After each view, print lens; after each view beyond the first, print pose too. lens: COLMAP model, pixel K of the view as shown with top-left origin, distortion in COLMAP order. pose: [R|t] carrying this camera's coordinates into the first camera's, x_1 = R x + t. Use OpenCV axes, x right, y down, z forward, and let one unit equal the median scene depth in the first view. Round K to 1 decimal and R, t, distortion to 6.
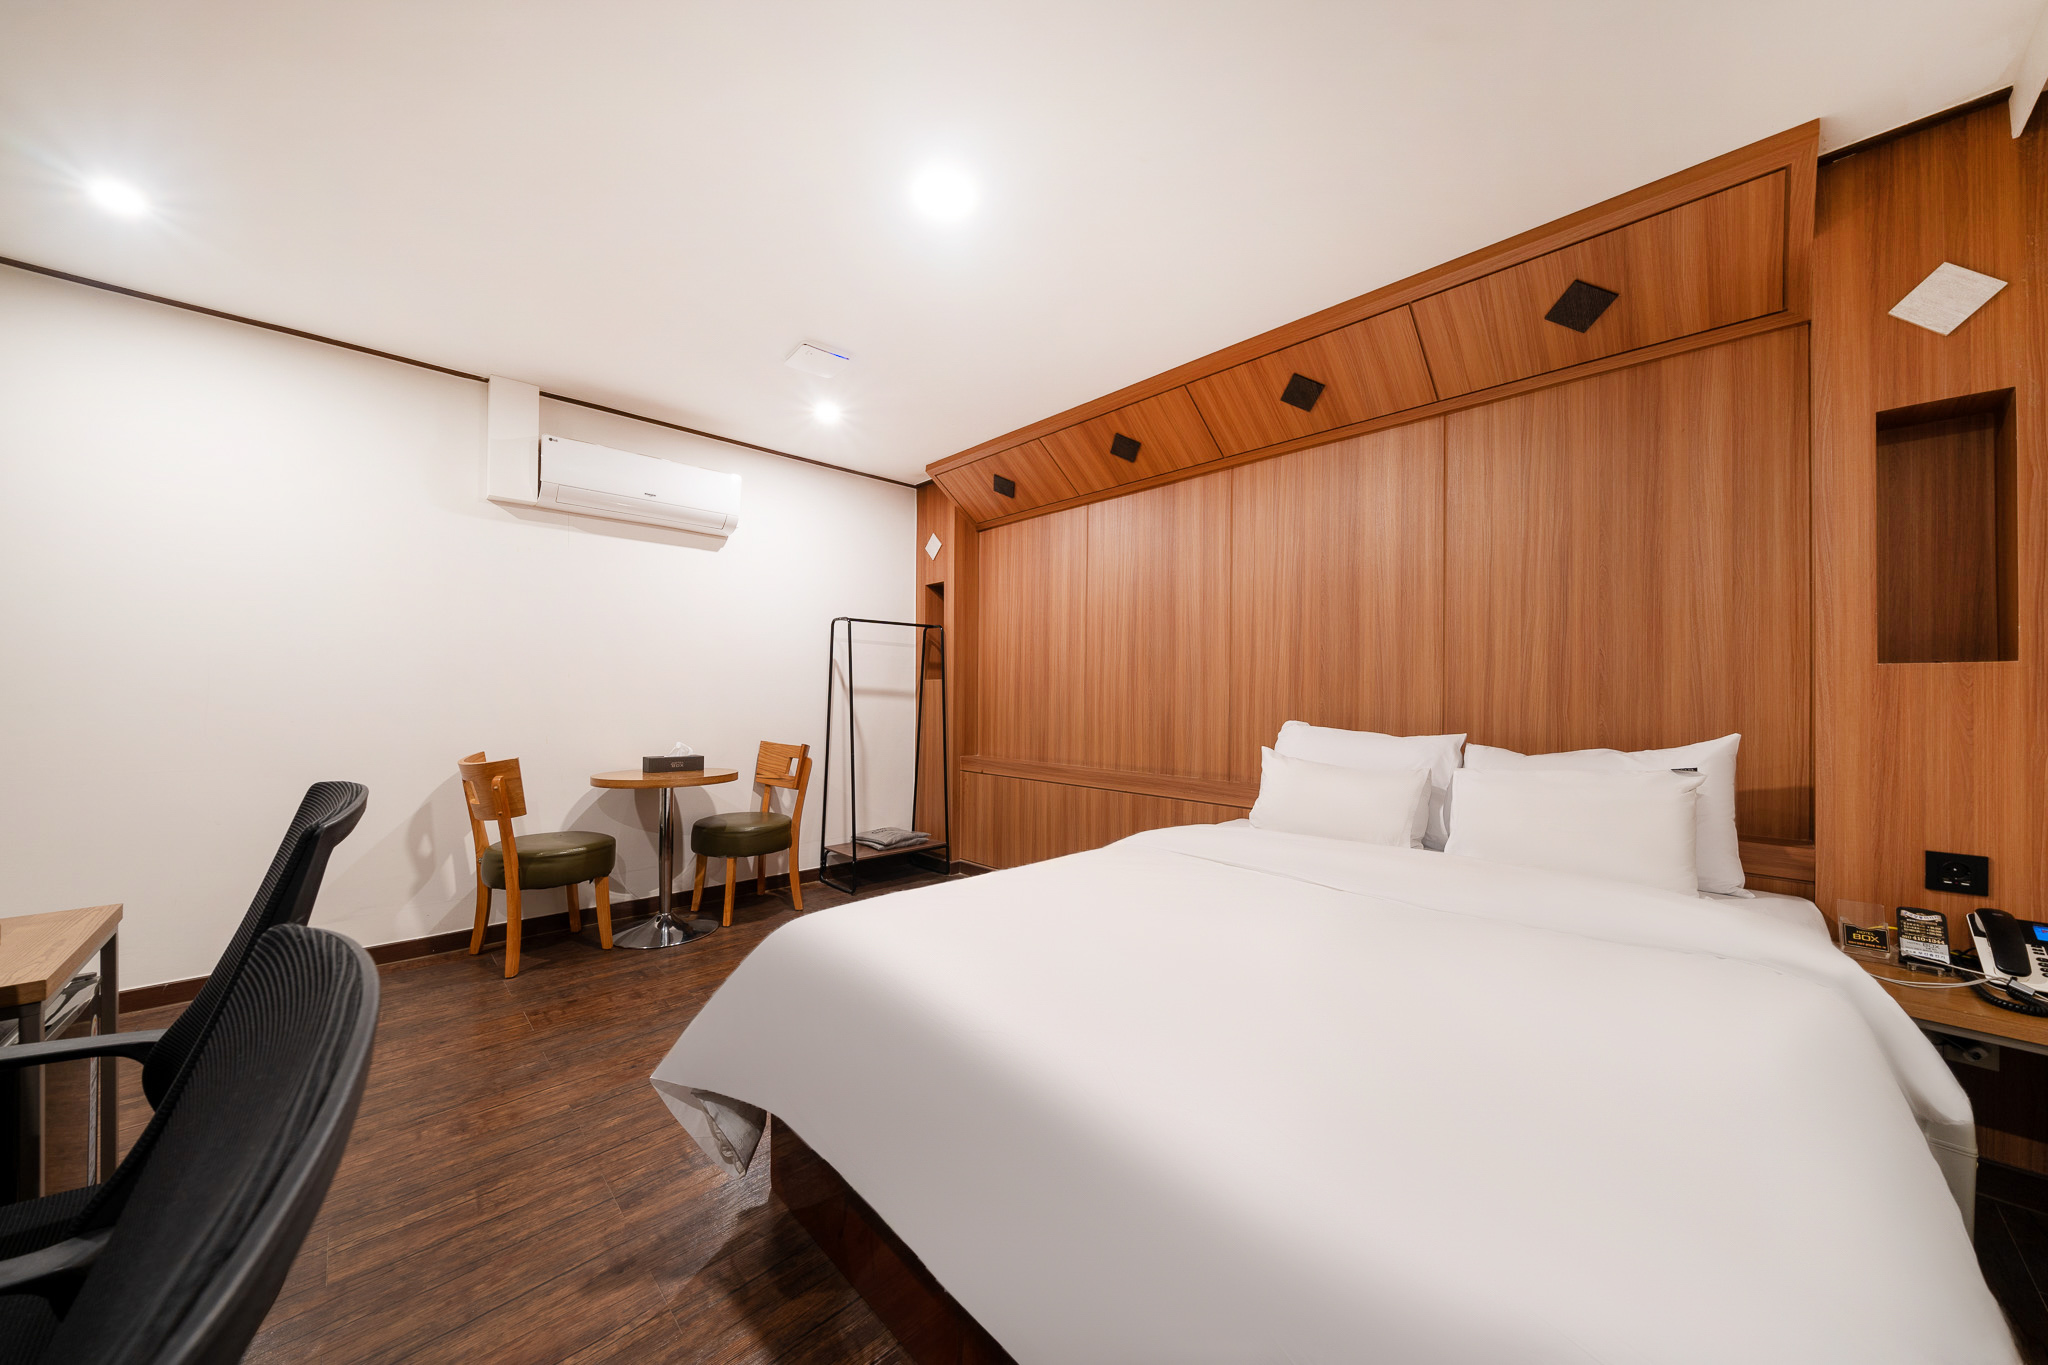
lens RADIAL K [[700.1, 0, 1025.9], [0, 700.1, 691.0], [0, 0, 1]] dist [-0.000132, 0.000057]
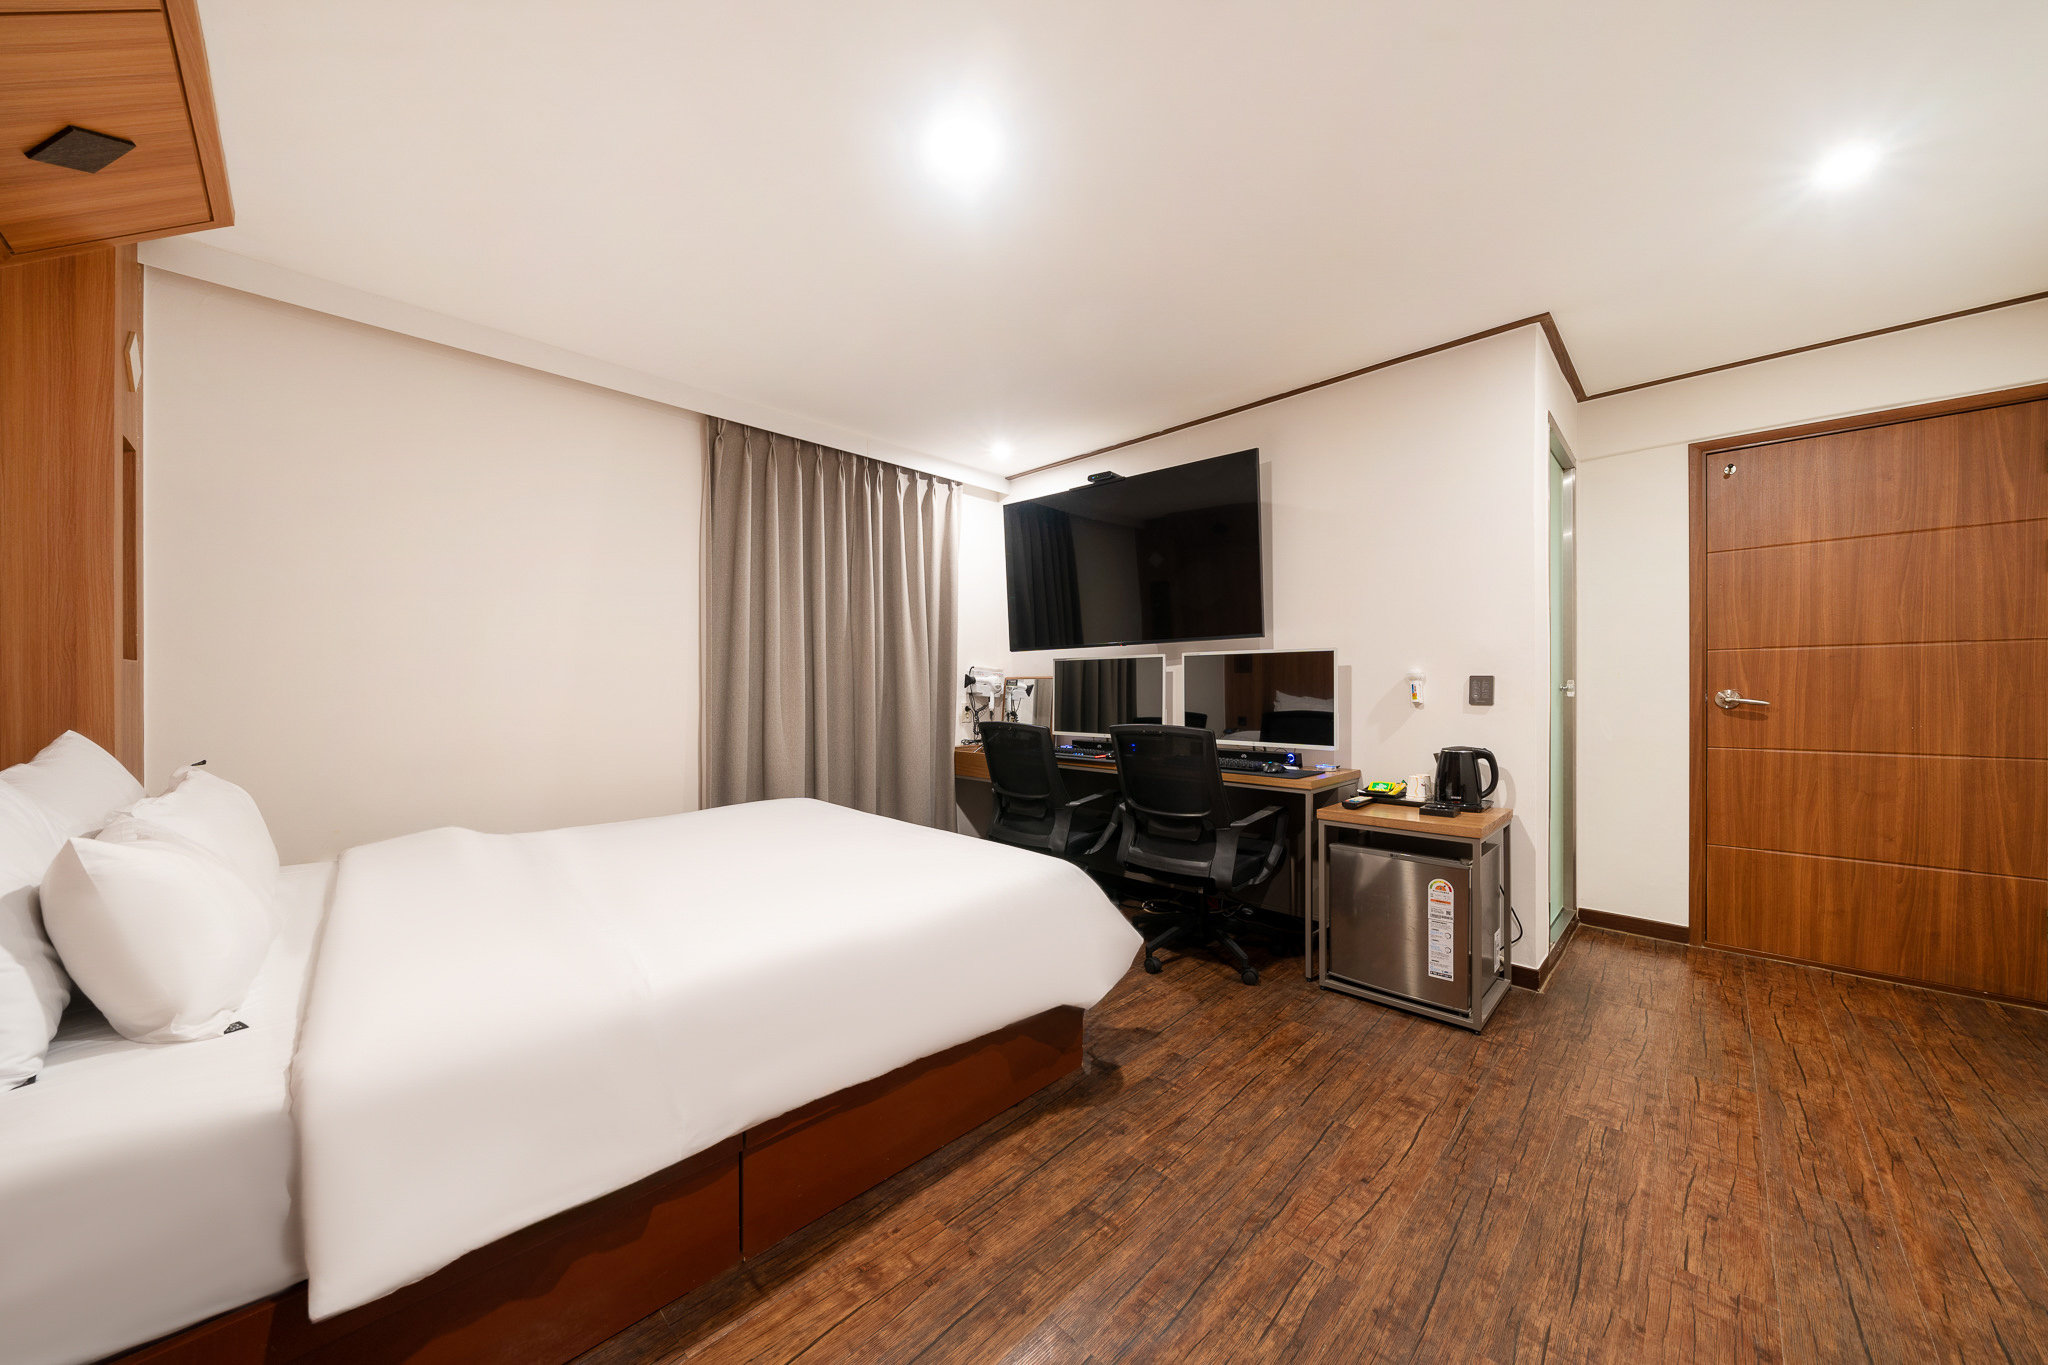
lens RADIAL K [[701.3, 0, 1021.1], [0, 701.3, 684.0], [0, 0, 1]] dist [-0.002652, -0.000131]
pose [[-0.999773, -0.005729, -0.020533, -0.103893], [-0.005588, 0.999961, -0.006905, 0.001528], [0.020571, -0.006789, -0.999765, 1.089091]]
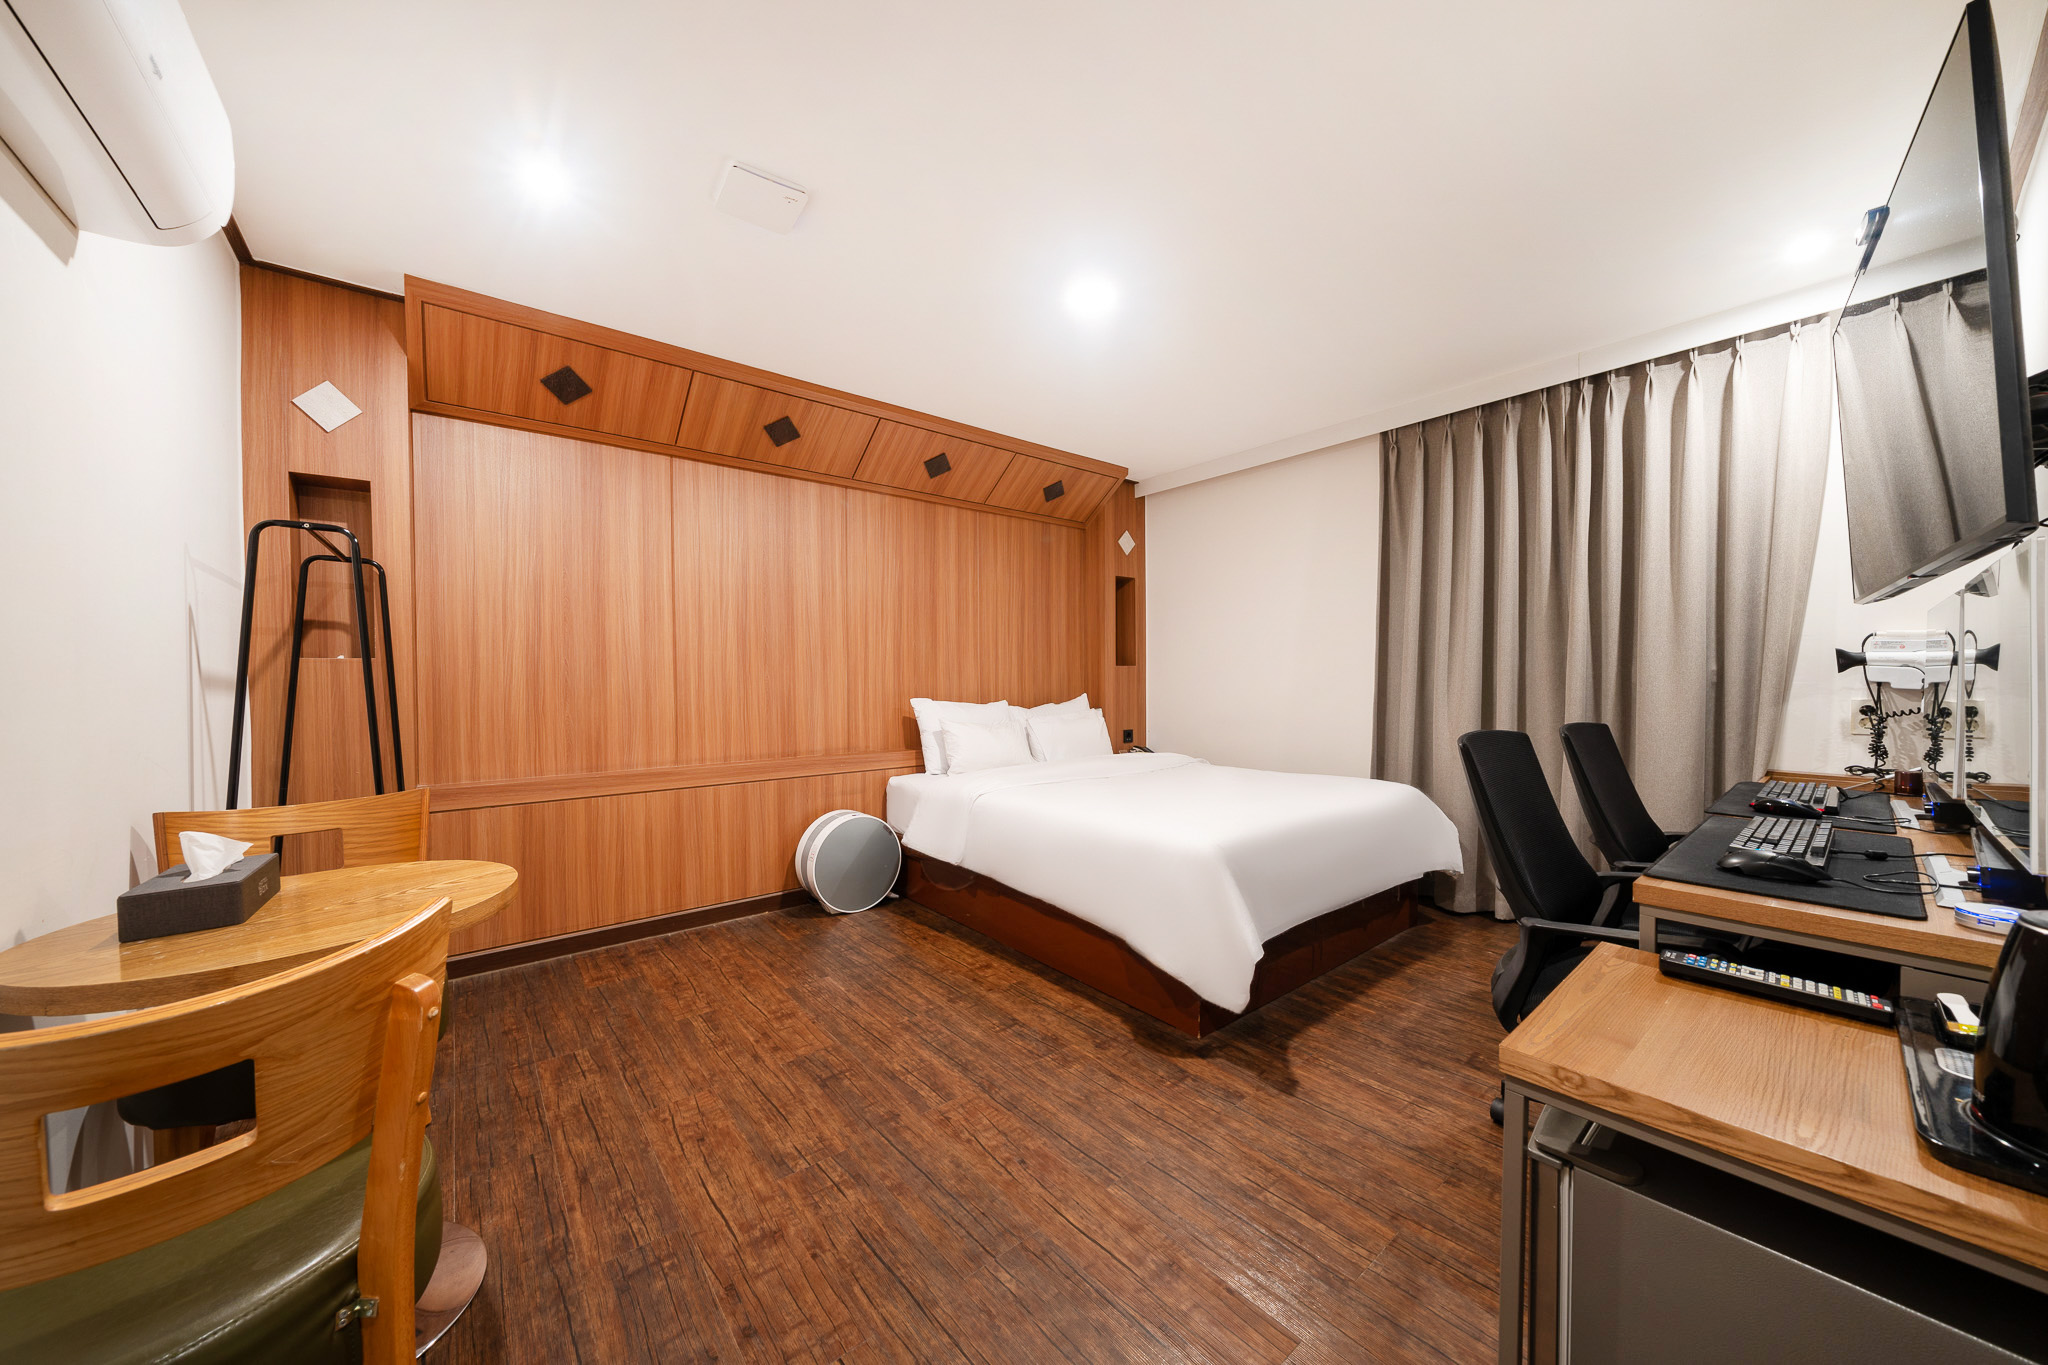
lens RADIAL K [[701.3, 0, 1021.1], [0, 701.3, 684.0], [0, 0, 1]] dist [-0.002652, -0.000131]
pose [[0.083724, -0.012064, 0.996416, -0.820580], [0.004569, 0.999921, 0.011722, -0.000004], [-0.996479, 0.003571, 0.083772, 0.578630]]
